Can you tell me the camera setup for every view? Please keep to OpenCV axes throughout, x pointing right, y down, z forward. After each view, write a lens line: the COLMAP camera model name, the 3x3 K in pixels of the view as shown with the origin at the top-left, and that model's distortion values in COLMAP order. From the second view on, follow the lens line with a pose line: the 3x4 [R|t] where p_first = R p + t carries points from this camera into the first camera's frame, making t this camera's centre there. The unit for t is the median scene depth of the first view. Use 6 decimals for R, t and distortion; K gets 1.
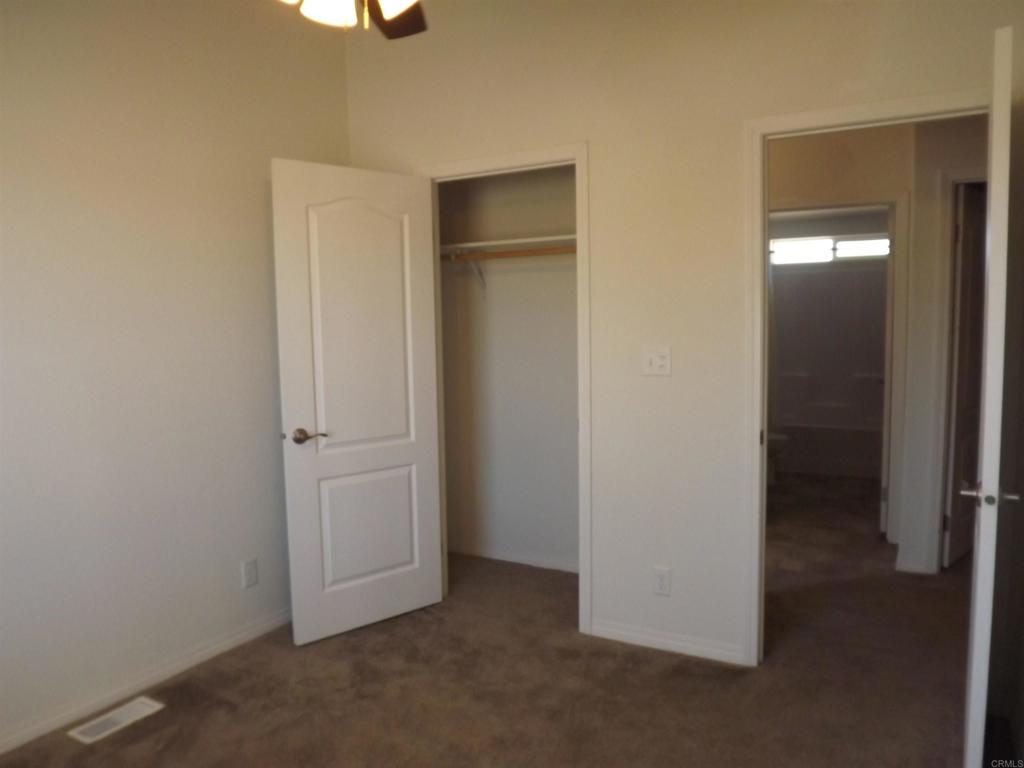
lens RADIAL K [[746.9, 0, 508.9], [0, 746.9, 385.8], [0, 0, 1]] dist [-0.054877, 0.025867]
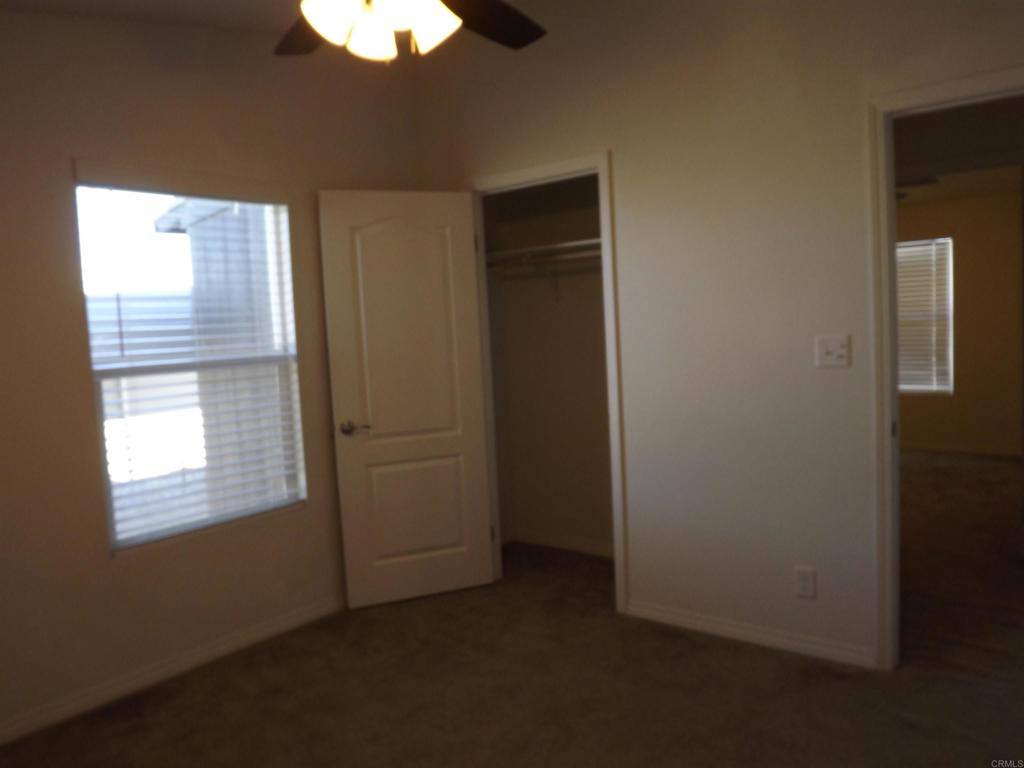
lens RADIAL K [[746.9, 0, 511.8], [0, 746.9, 387.6], [0, 0, 1]] dist [-0.054877, 0.025867]
pose [[0.984657, -0.016853, -0.173683, 0.139854], [0.018034, 0.999824, 0.005227, 0.002618], [0.173565, -0.008279, 0.984788, -0.072919]]
